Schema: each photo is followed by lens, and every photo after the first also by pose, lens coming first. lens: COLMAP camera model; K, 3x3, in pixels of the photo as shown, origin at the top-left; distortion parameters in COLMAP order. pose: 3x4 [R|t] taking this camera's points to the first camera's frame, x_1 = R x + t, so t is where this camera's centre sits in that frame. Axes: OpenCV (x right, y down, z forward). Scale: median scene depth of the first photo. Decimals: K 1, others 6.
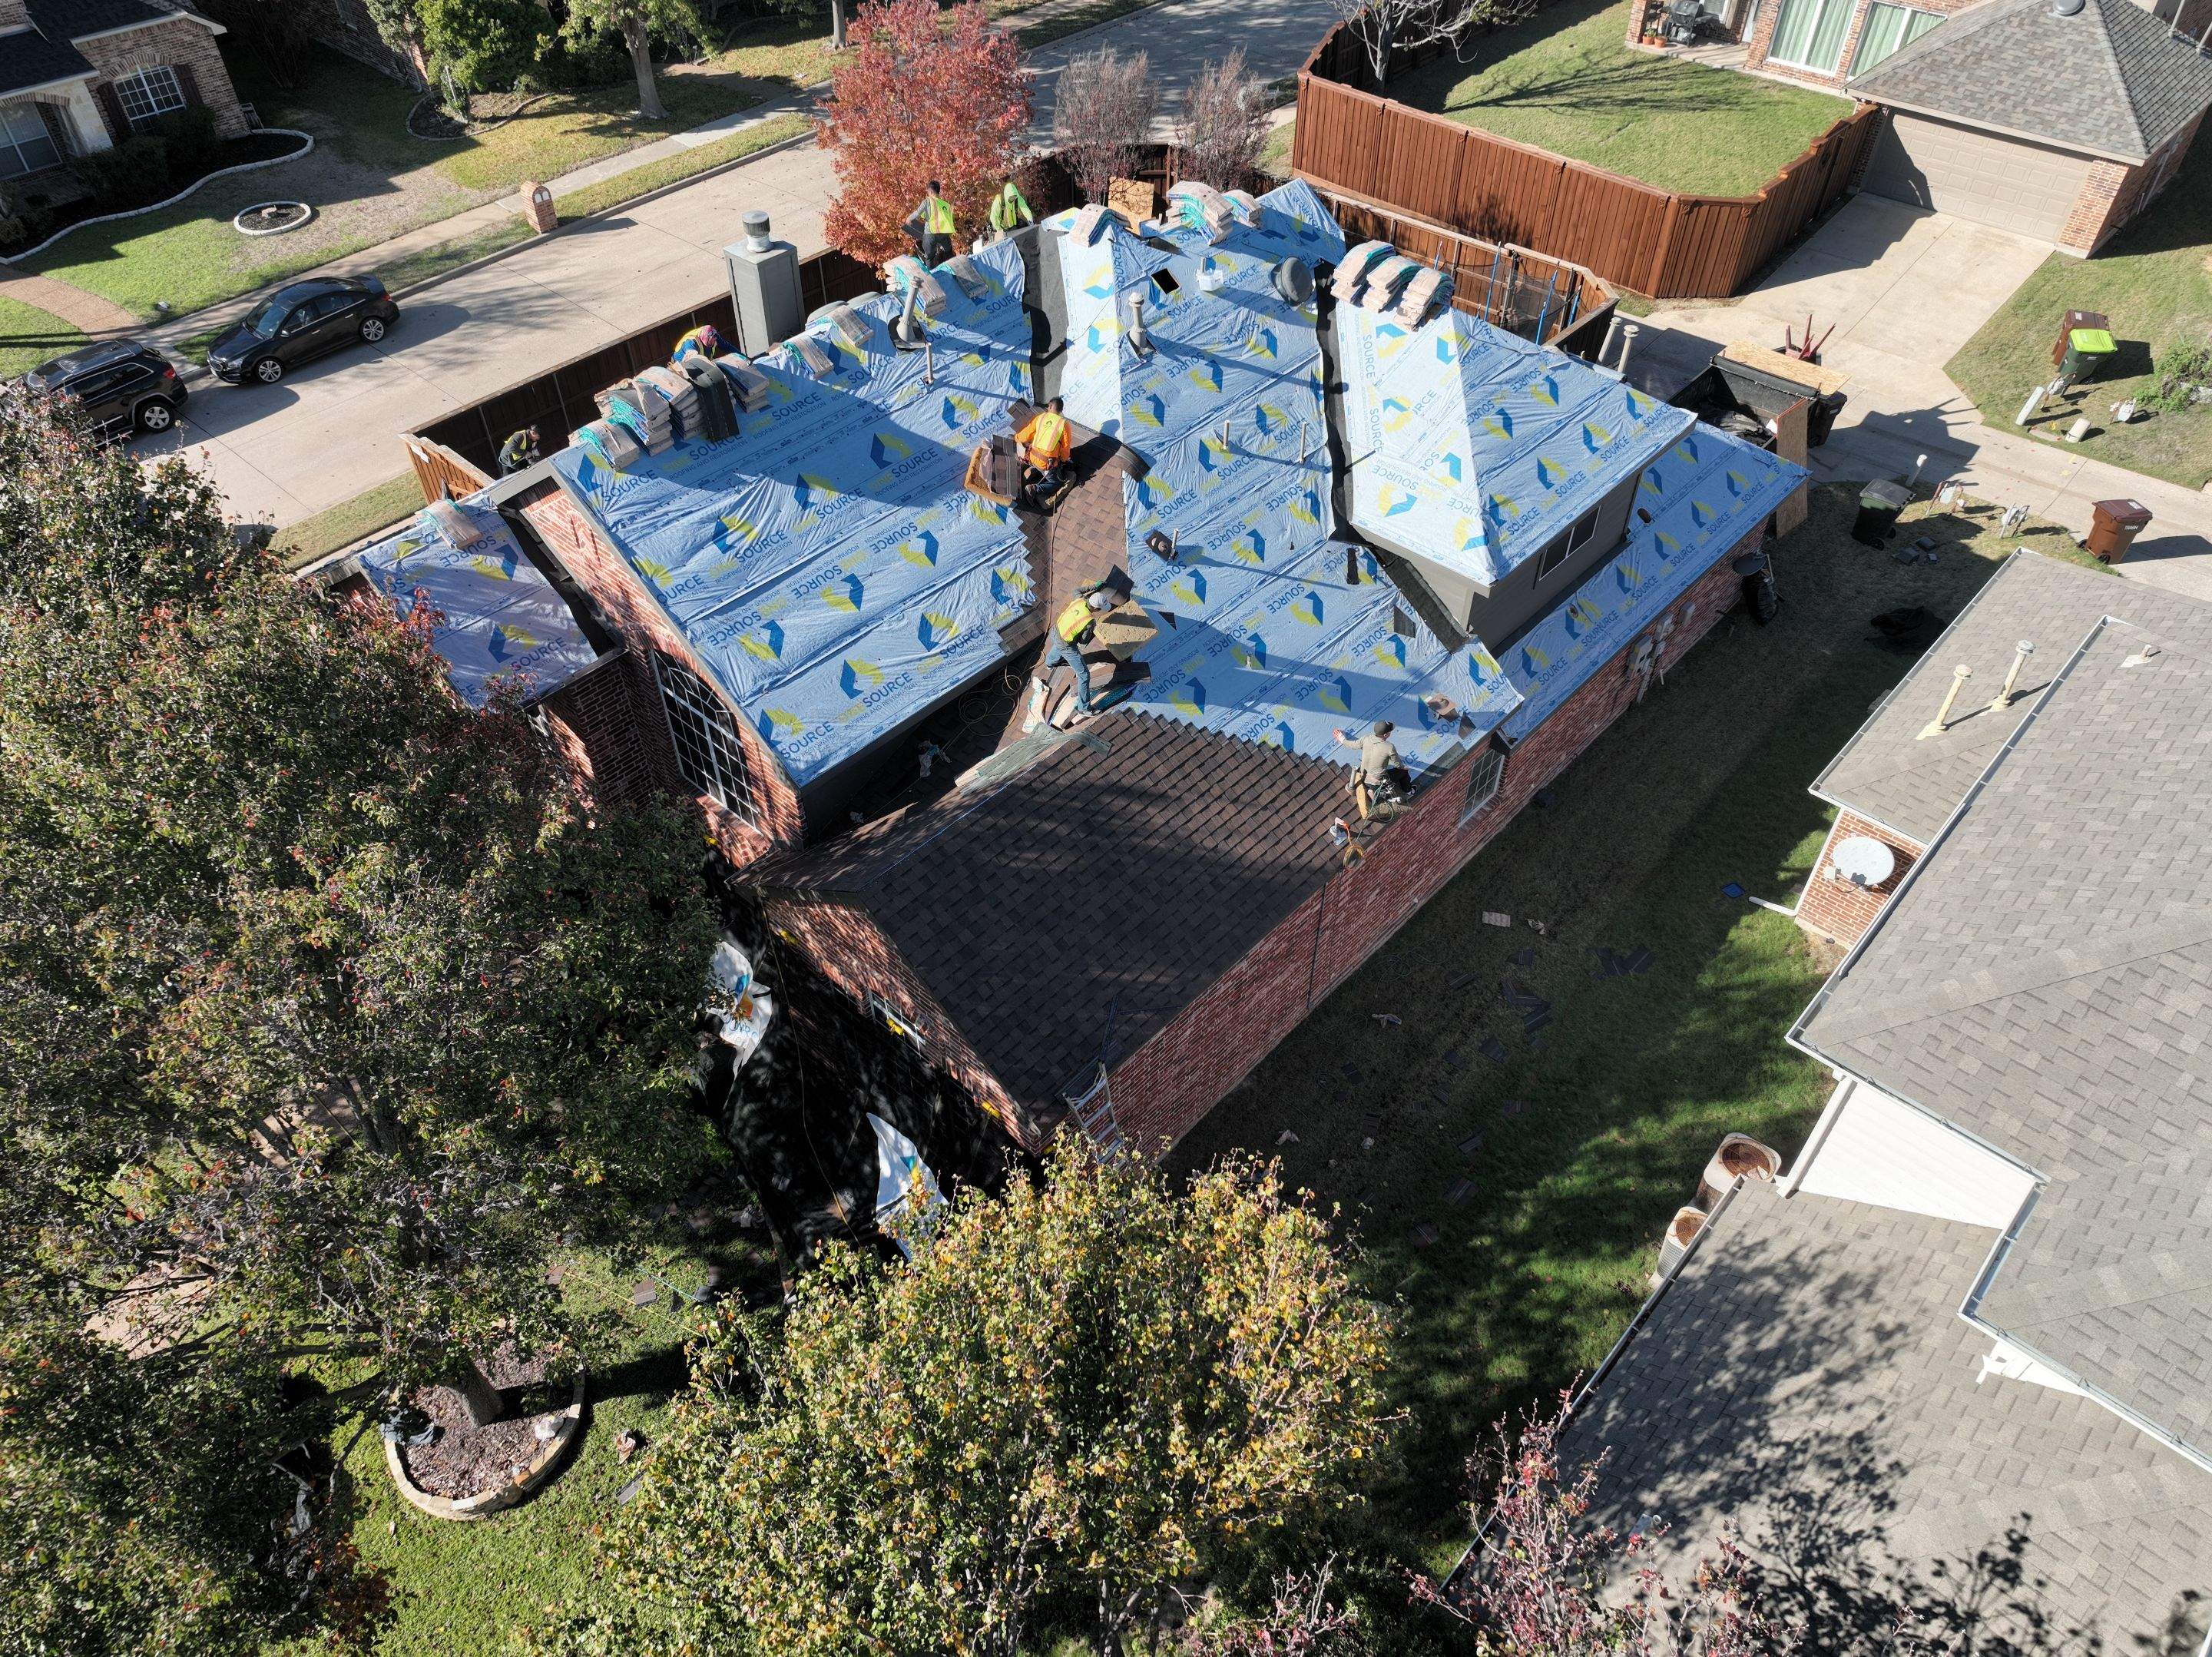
lens RADIAL K [[1548.8, 0, 1102.3], [0, 1548.8, 811.5], [0, 0, 1]] dist [0.000628, 0.013141]
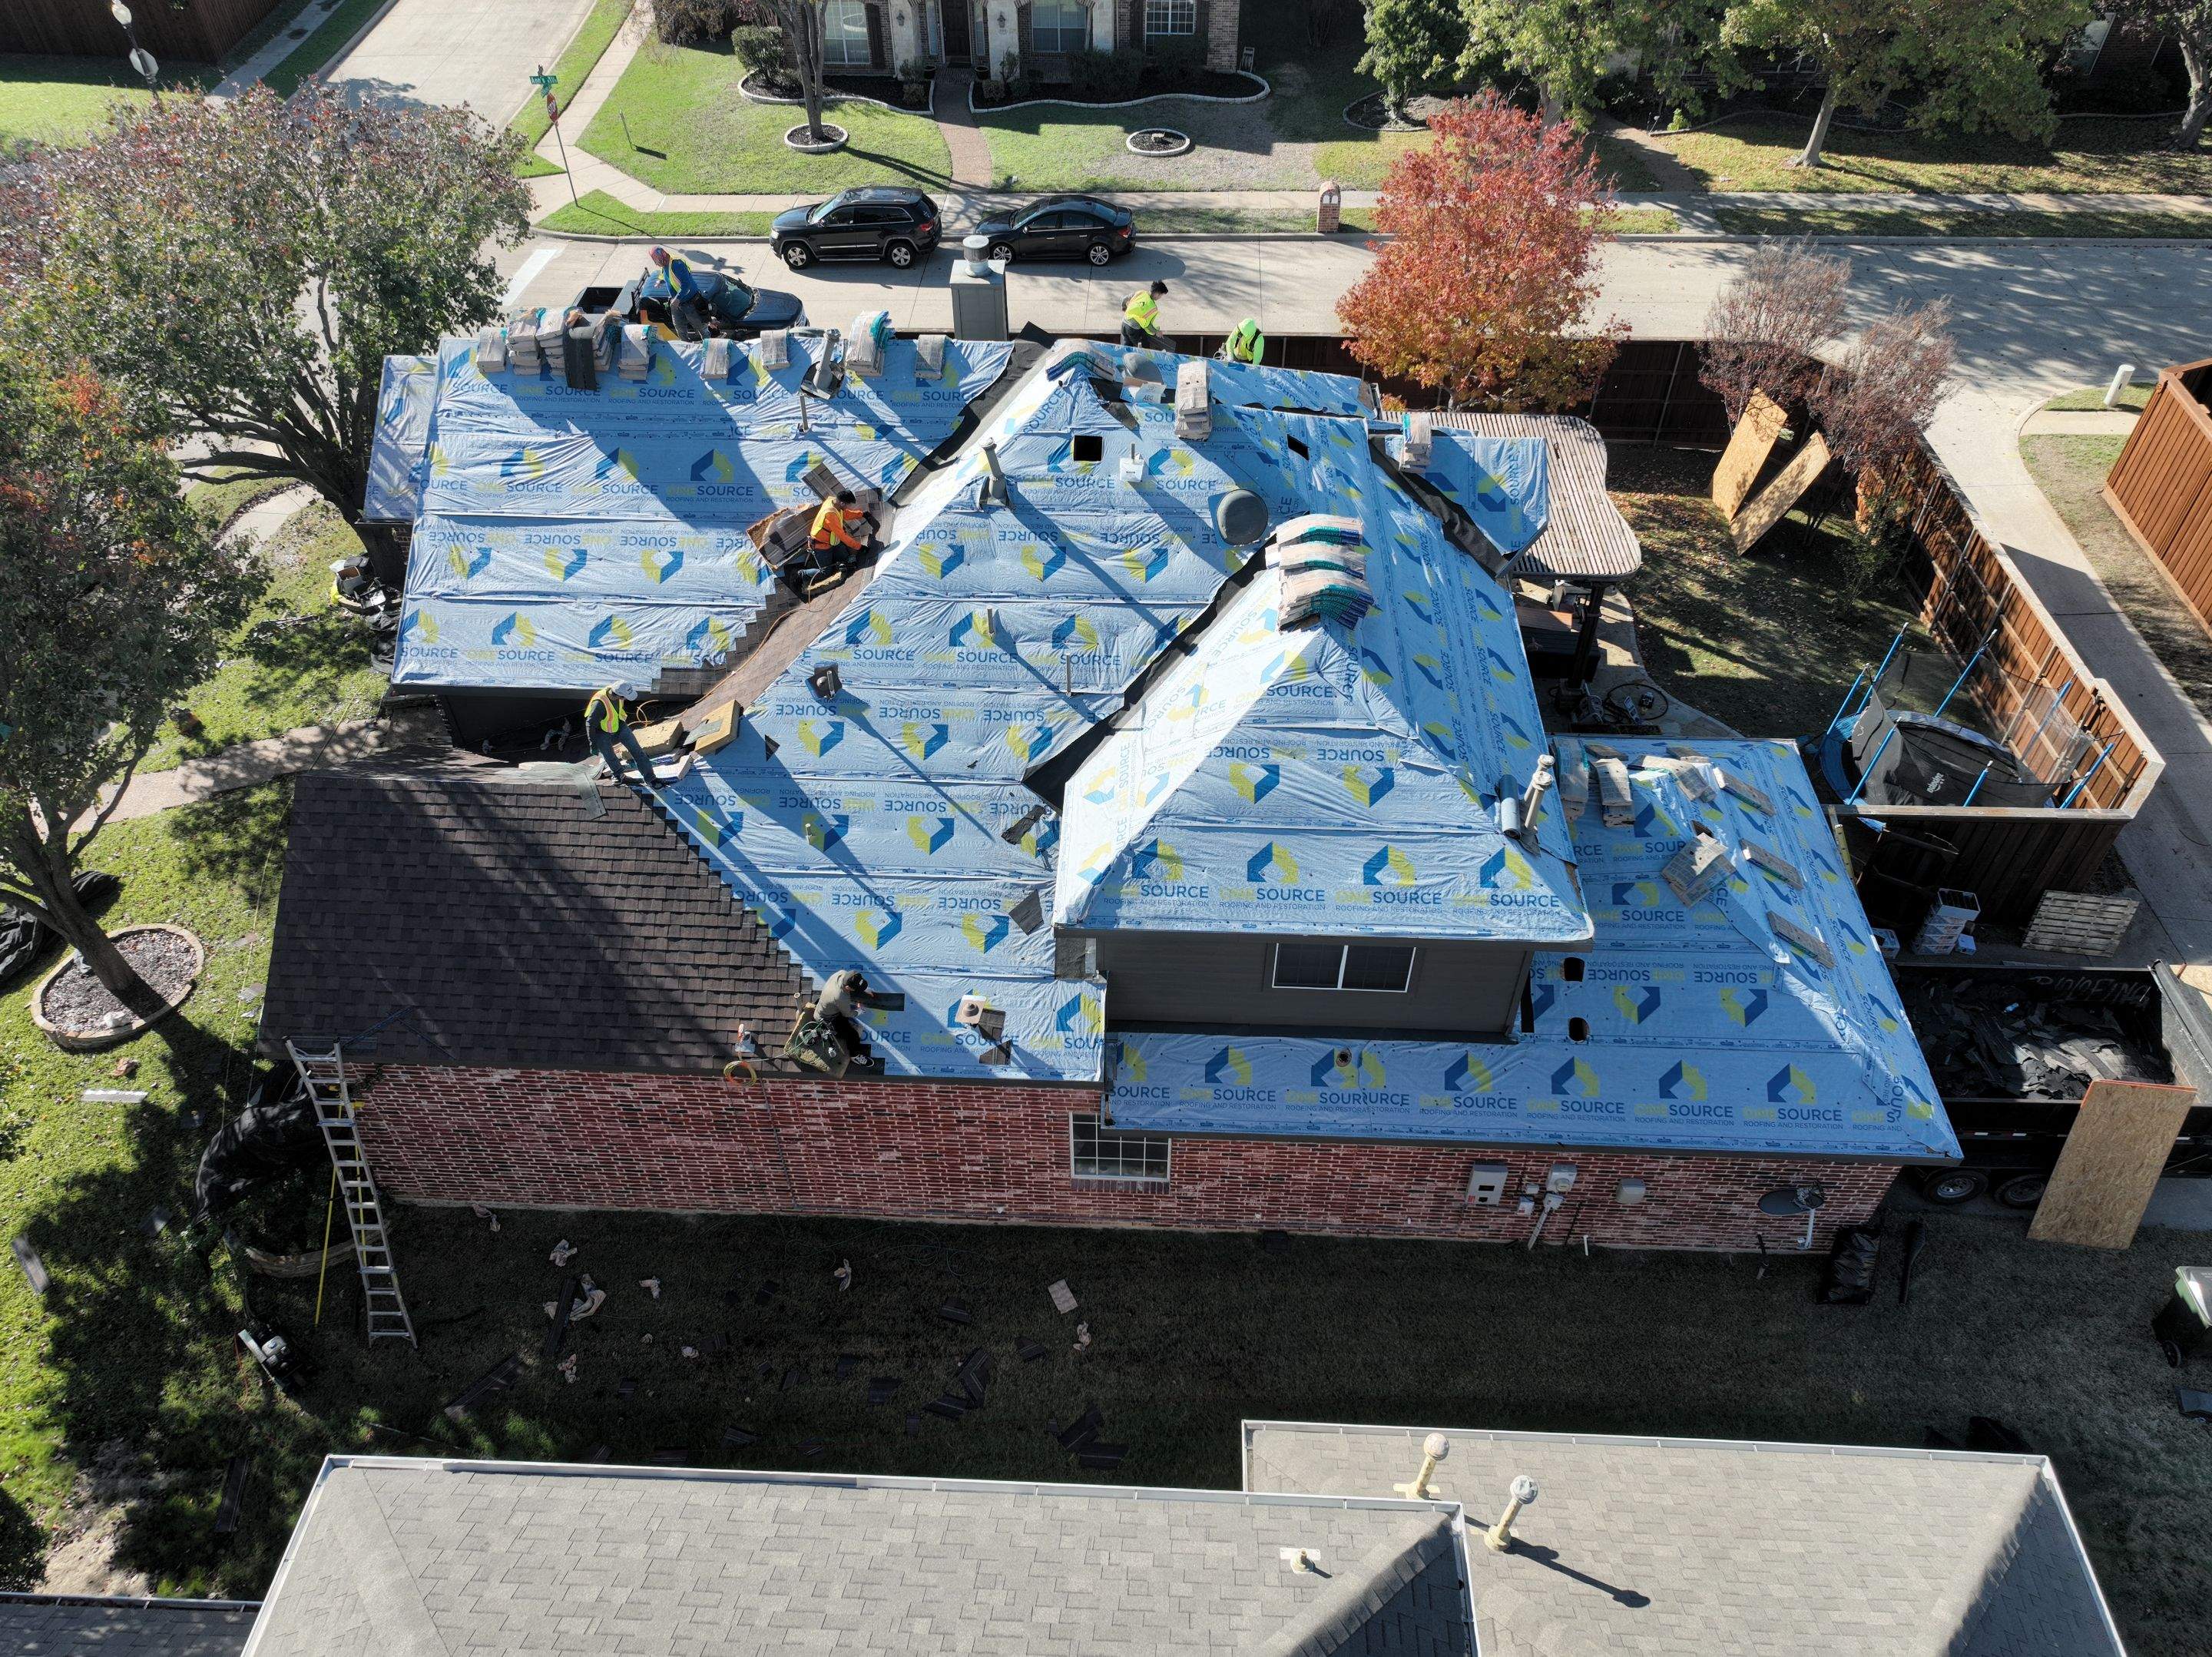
lens RADIAL K [[1548.8, 0, 1105.7], [0, 1548.8, 814.0], [0, 0, 1]] dist [0.000628, 0.013141]
pose [[0.644272, 0.534243, -0.547265, 0.665805], [-0.535006, 0.826170, 0.176672, -0.343560], [0.546519, 0.178965, 0.818100, 0.332209]]
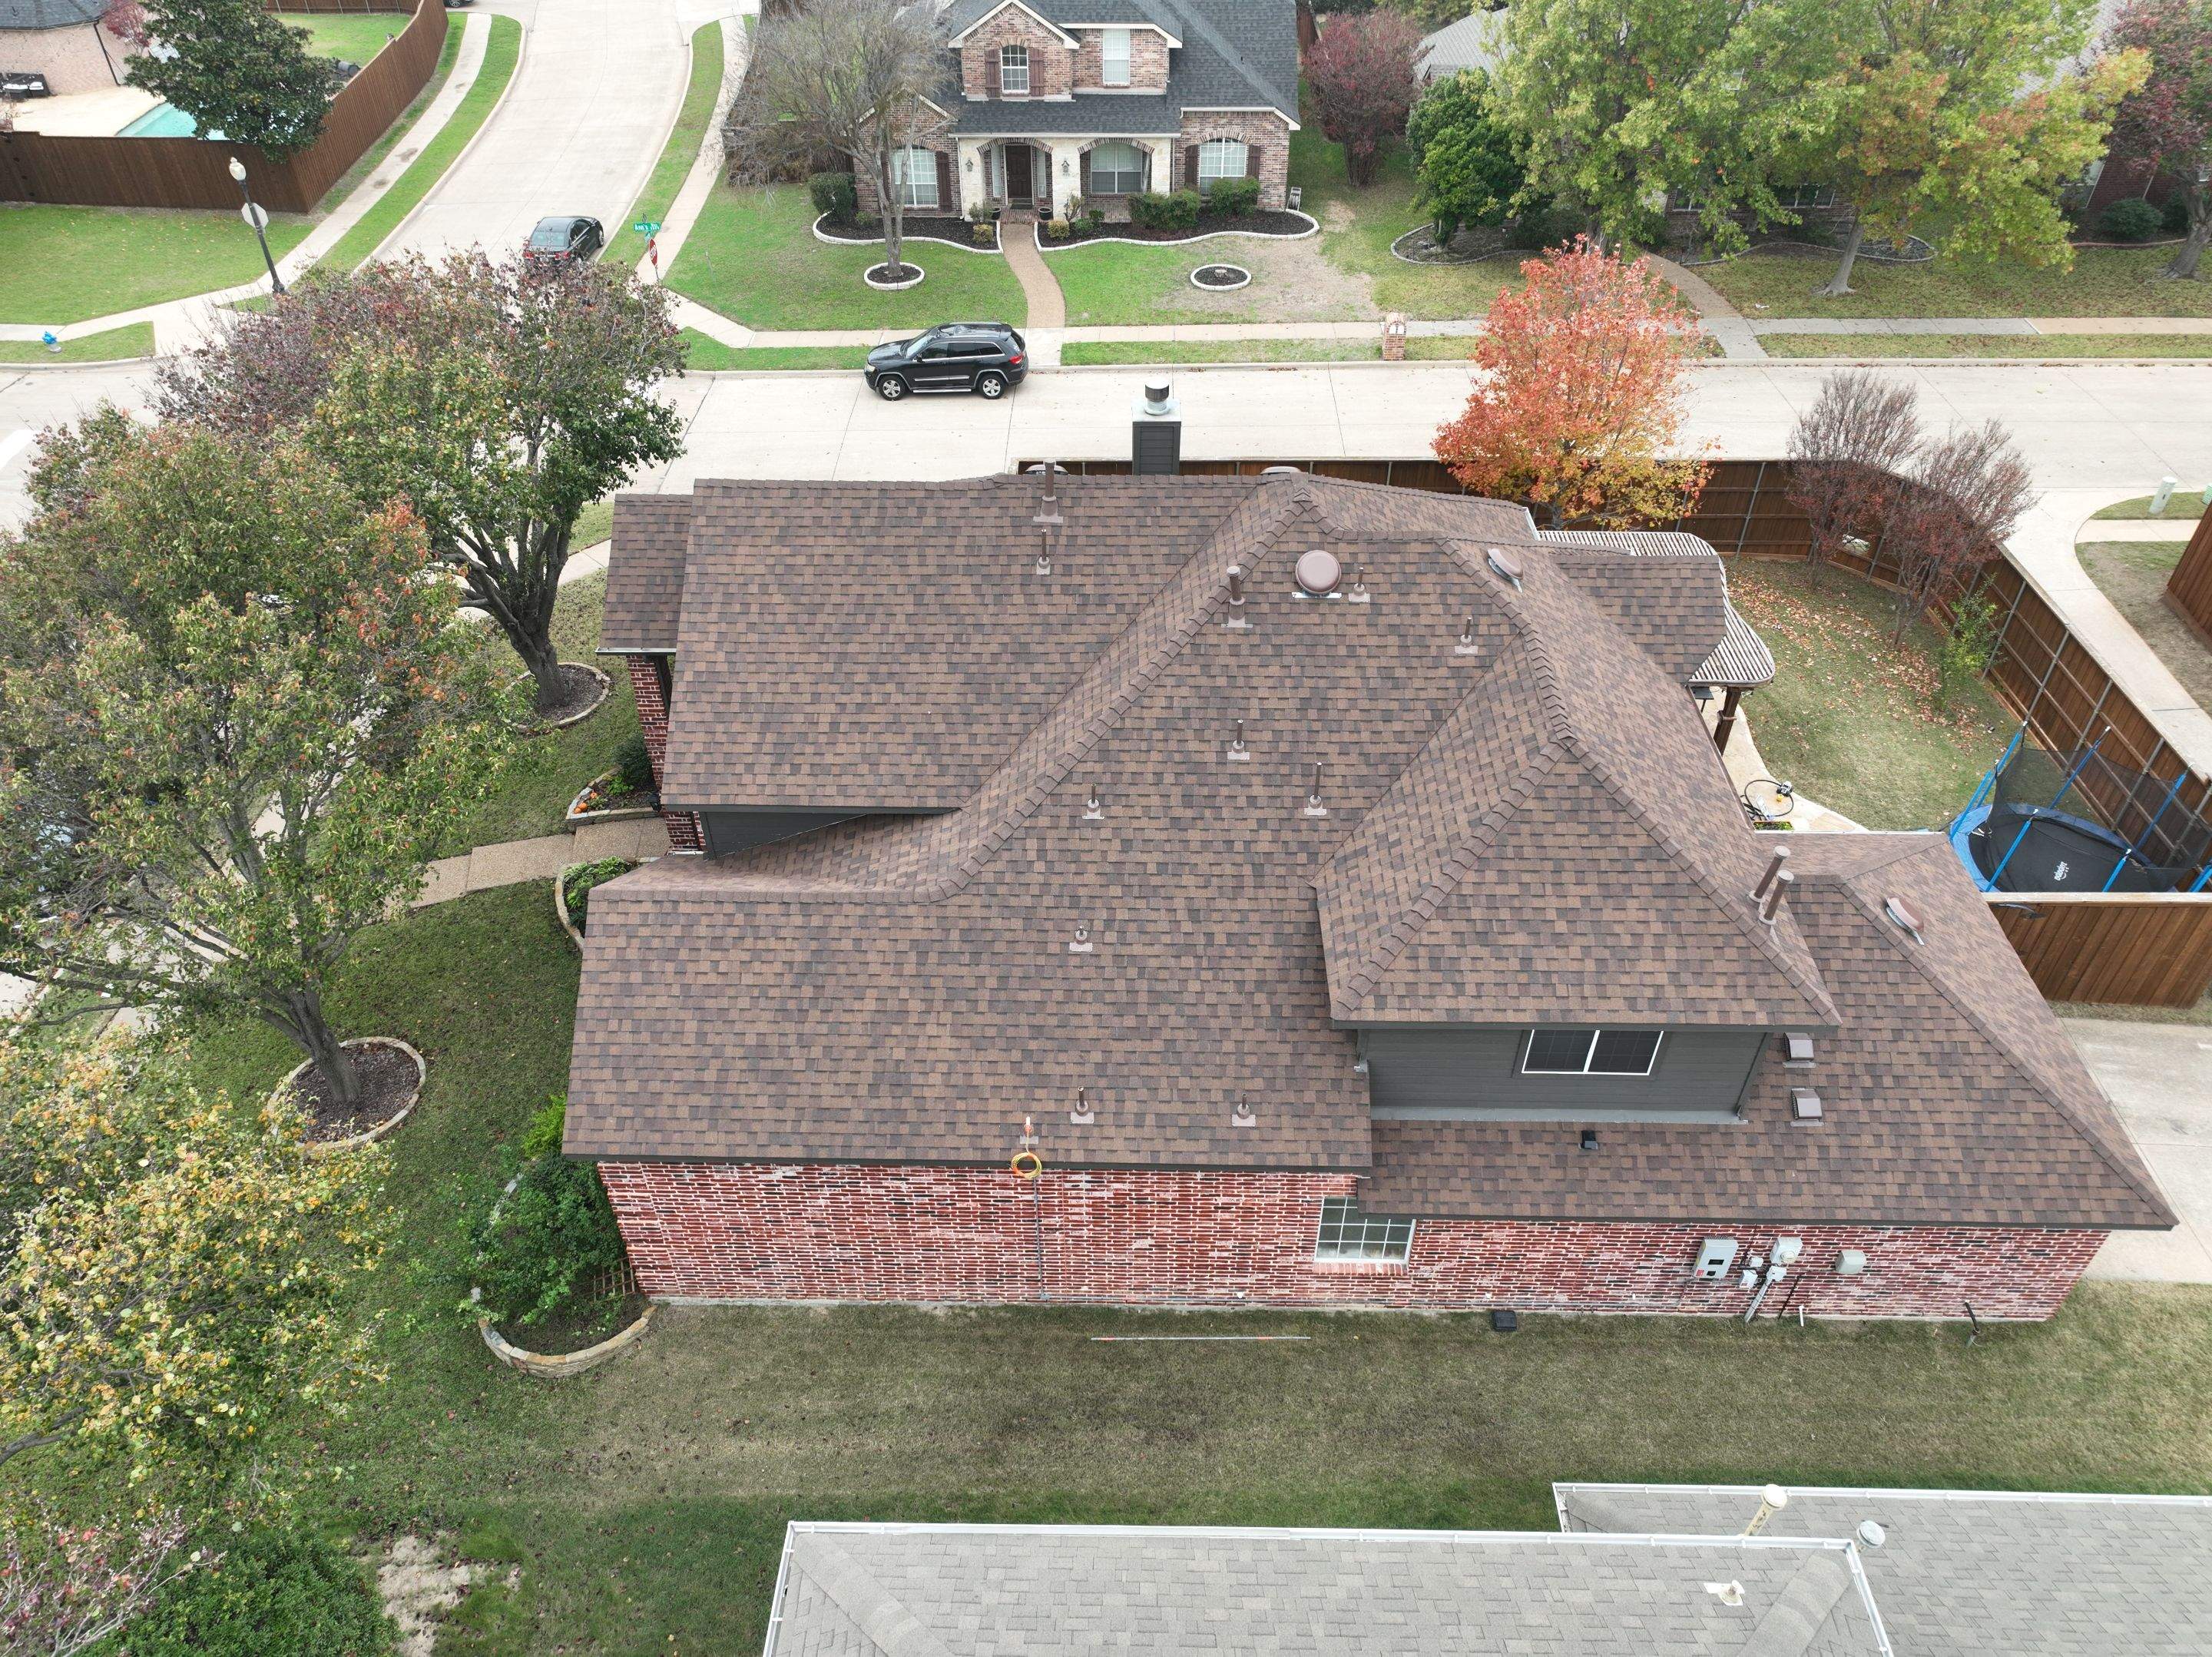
lens RADIAL K [[1548.8, 0, 1106.4], [0, 1548.8, 819.5], [0, 0, 1]] dist [0.000628, 0.013141]
pose [[0.663859, 0.485867, -0.568528, 0.596266], [-0.522831, 0.845084, 0.111712, -0.267744], [0.534732, 0.223083, 0.815044, 0.206296]]
